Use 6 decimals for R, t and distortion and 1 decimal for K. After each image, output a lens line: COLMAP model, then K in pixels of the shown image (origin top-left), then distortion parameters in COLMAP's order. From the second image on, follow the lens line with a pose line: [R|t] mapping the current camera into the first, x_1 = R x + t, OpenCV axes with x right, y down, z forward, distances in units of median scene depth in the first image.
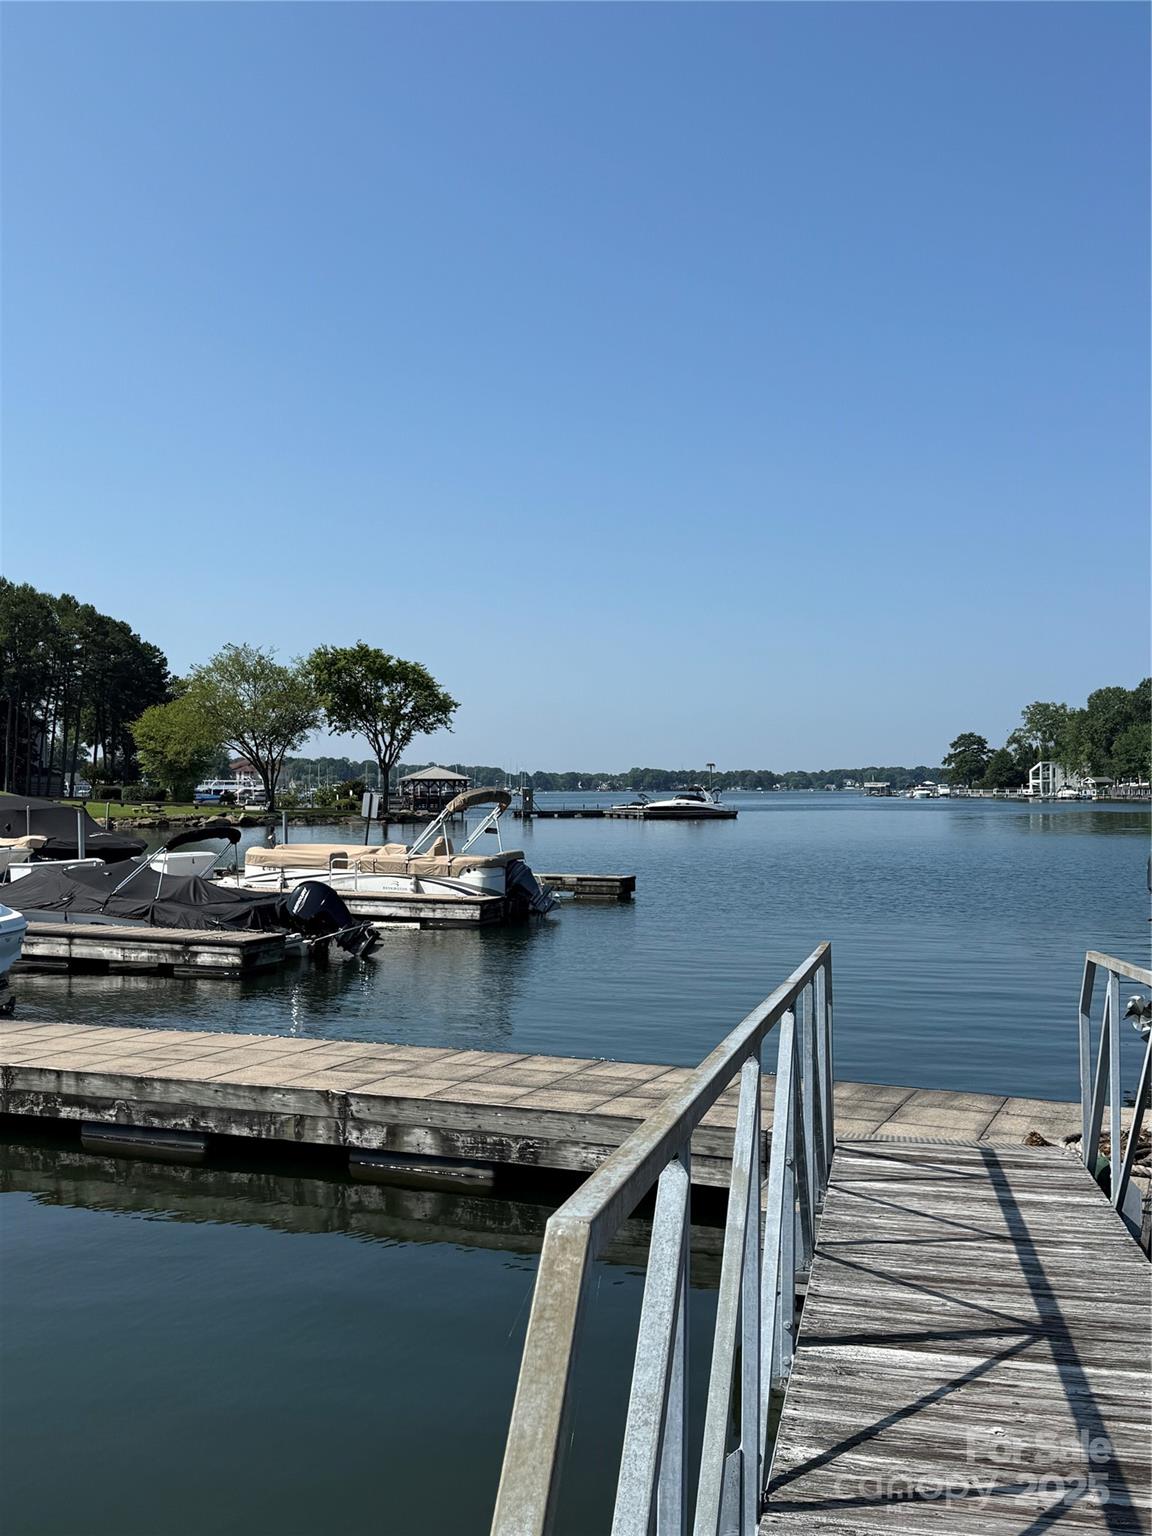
lens RADIAL K [[1504.0, 0, 577.6], [0, 1504.0, 770.6], [0, 0, 1]] dist [0.076316, 0.000000]
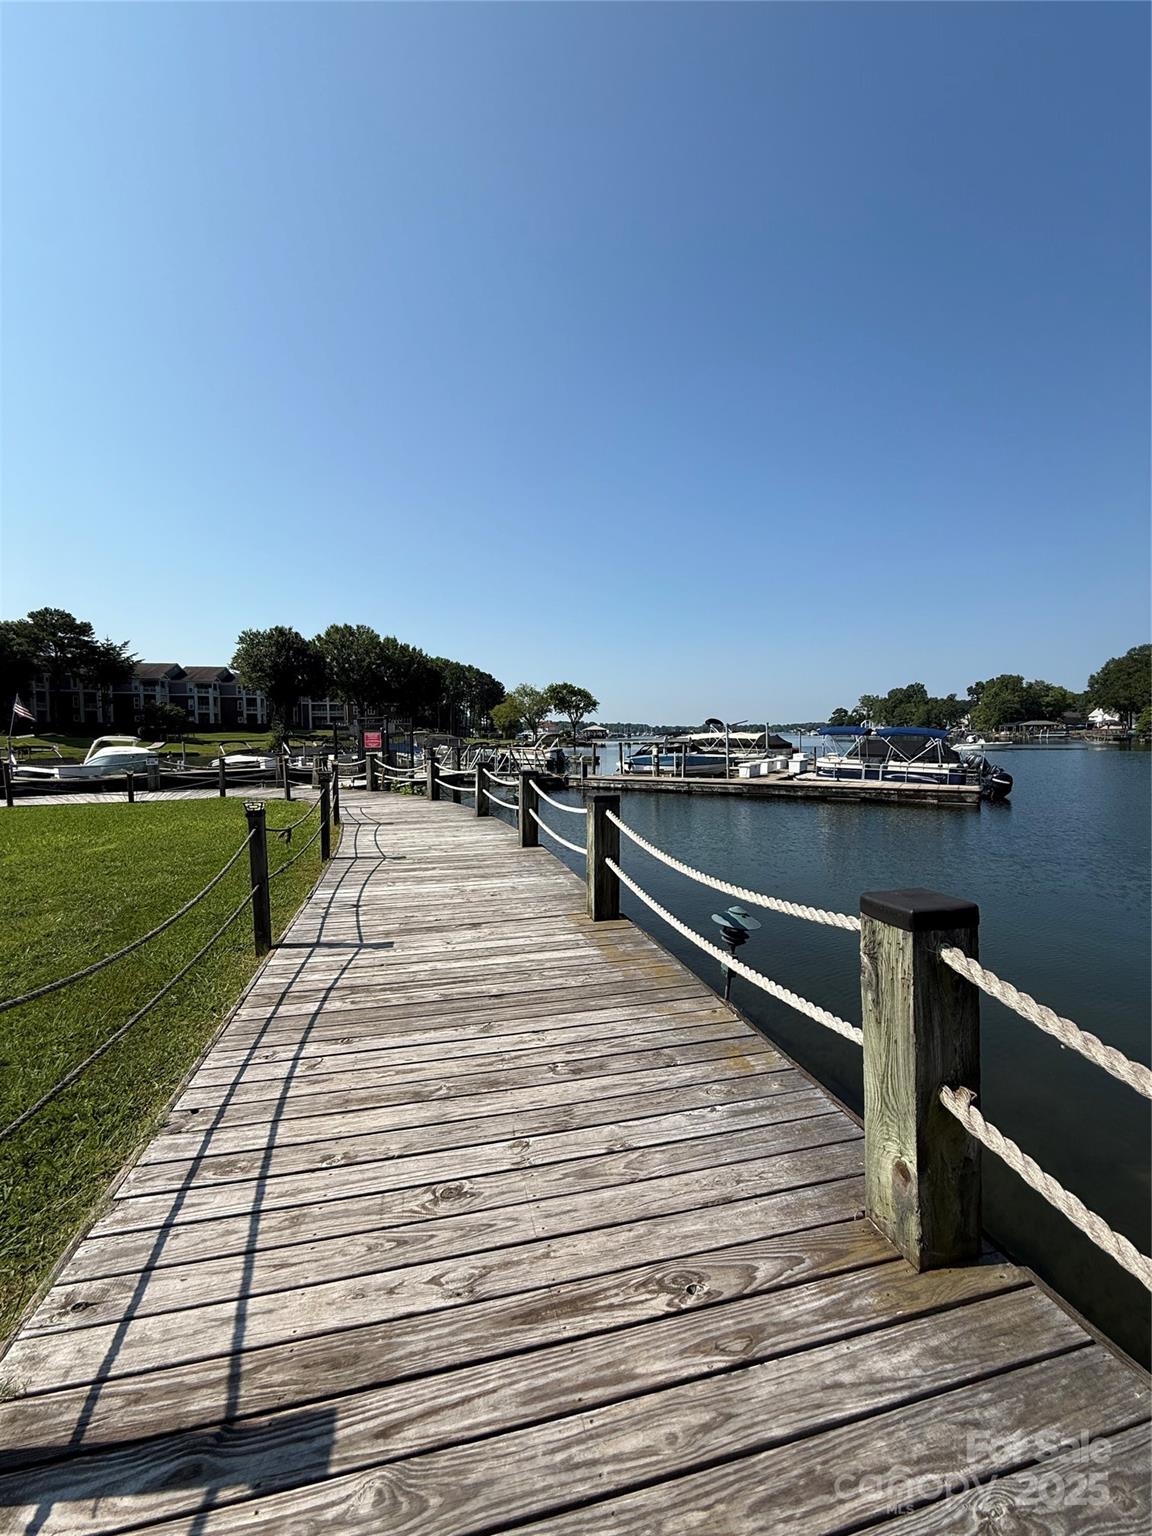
lens RADIAL K [[619.9, 0, 573.3], [0, 619.9, 767.5], [0, 0, 1]] dist [-0.000093, 0.000003]
pose [[0.985512, 0.004834, -0.169538, 0.065449], [0.006777, 0.997673, 0.067840, -0.002405], [0.169471, -0.068006, 0.983186, -0.154391]]
